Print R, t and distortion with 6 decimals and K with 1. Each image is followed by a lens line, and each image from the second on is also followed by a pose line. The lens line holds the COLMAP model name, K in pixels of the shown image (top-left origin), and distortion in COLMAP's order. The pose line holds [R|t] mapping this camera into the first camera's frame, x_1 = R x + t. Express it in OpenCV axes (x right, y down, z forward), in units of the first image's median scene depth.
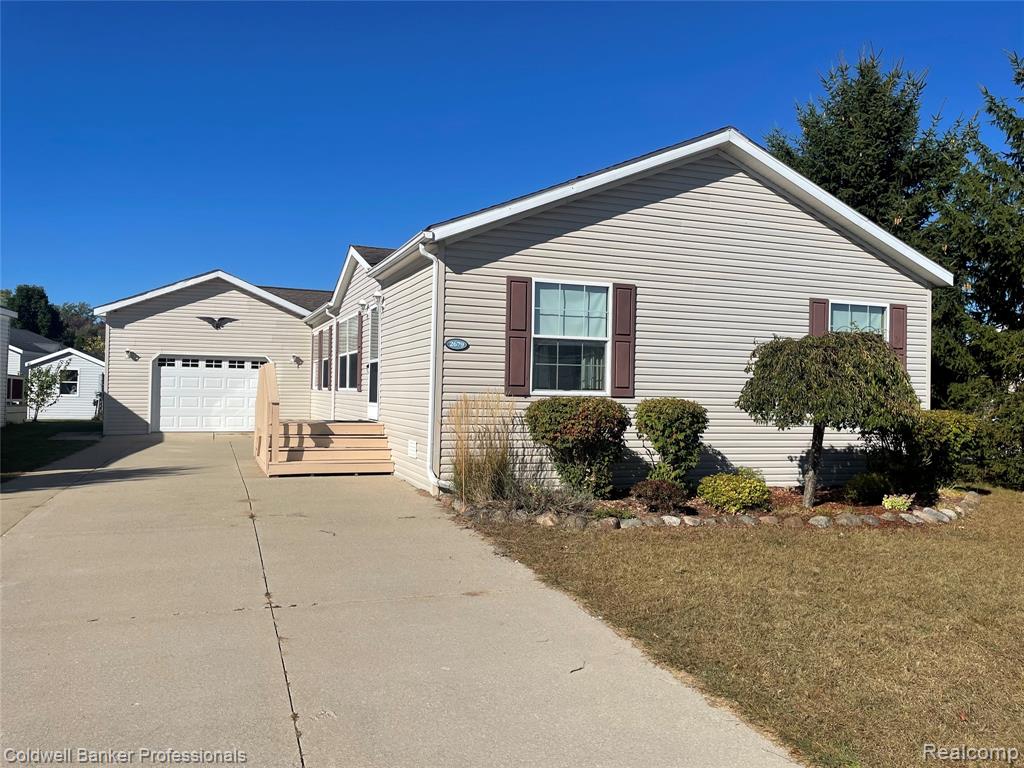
lens RADIAL K [[760.9, 0, 510.8], [0, 760.9, 379.4], [0, 0, 1]] dist [0.093311, -0.123757]
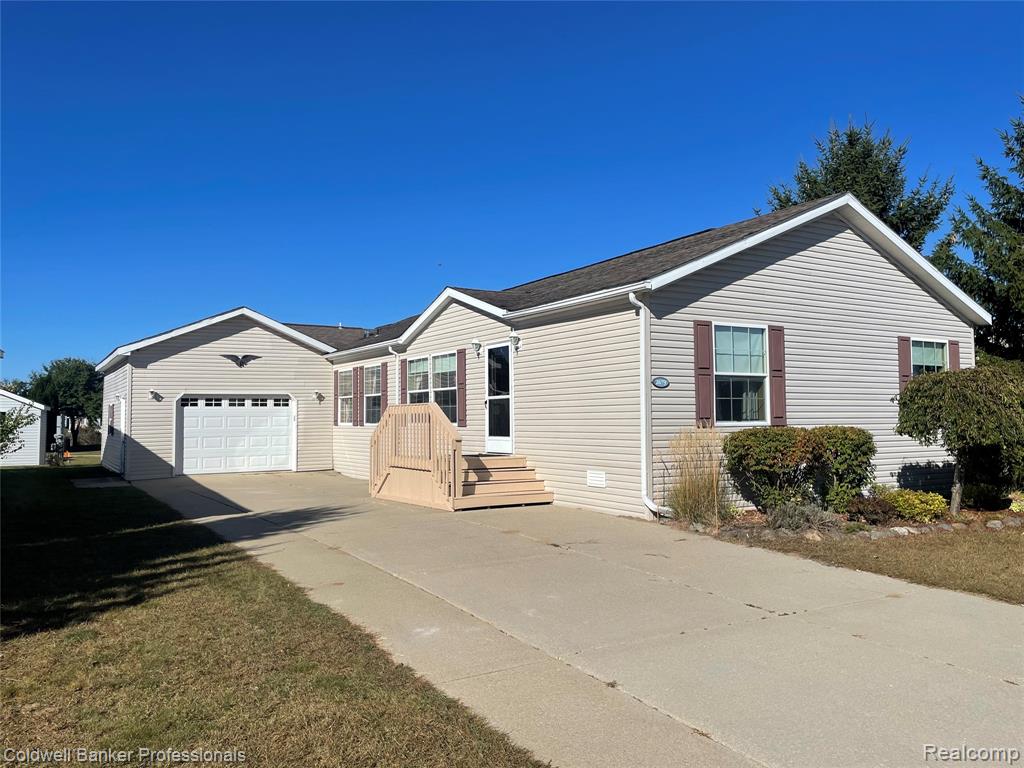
lens RADIAL K [[760.9, 0, 510.8], [0, 760.9, 379.4], [0, 0, 1]] dist [0.093311, -0.123757]
pose [[0.982727, -0.018049, 0.184178, -0.400891], [0.024580, 0.999145, -0.033238, -0.015315], [-0.183421, 0.037191, 0.982331, -0.042677]]
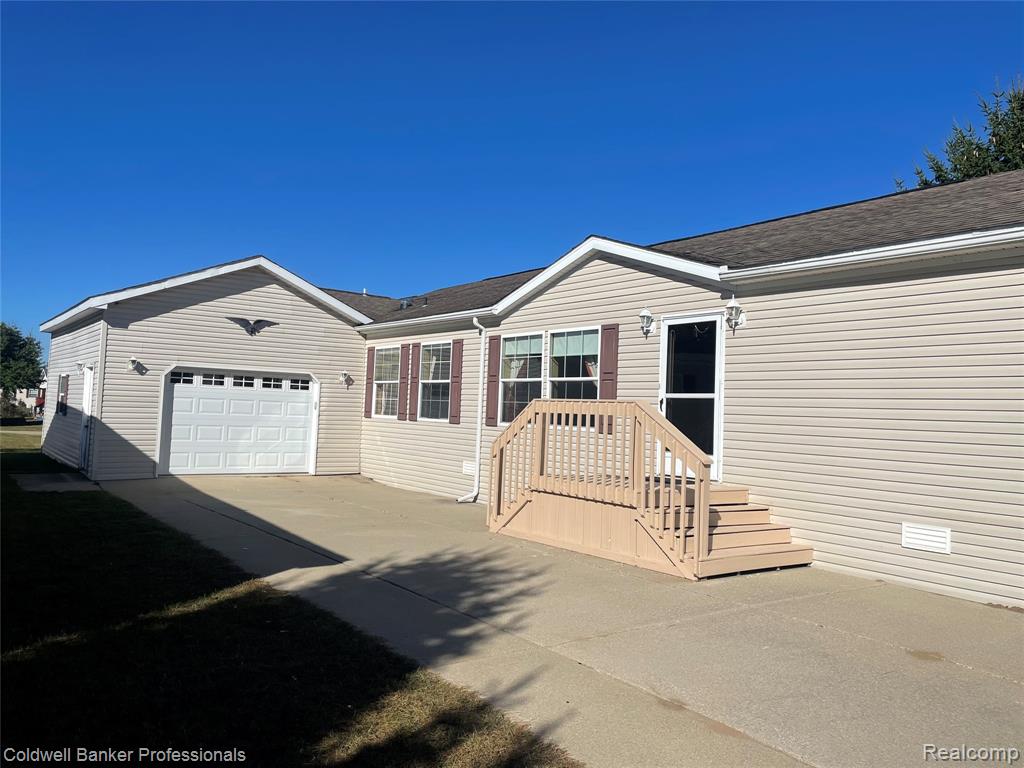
lens RADIAL K [[760.9, 0, 510.8], [0, 760.9, 379.4], [0, 0, 1]] dist [0.093311, -0.123757]
pose [[0.963500, 0.032870, 0.265681, -0.601199], [-0.027230, 0.999319, -0.024885, -0.019423], [-0.266318, 0.016743, 0.963740, 0.392582]]
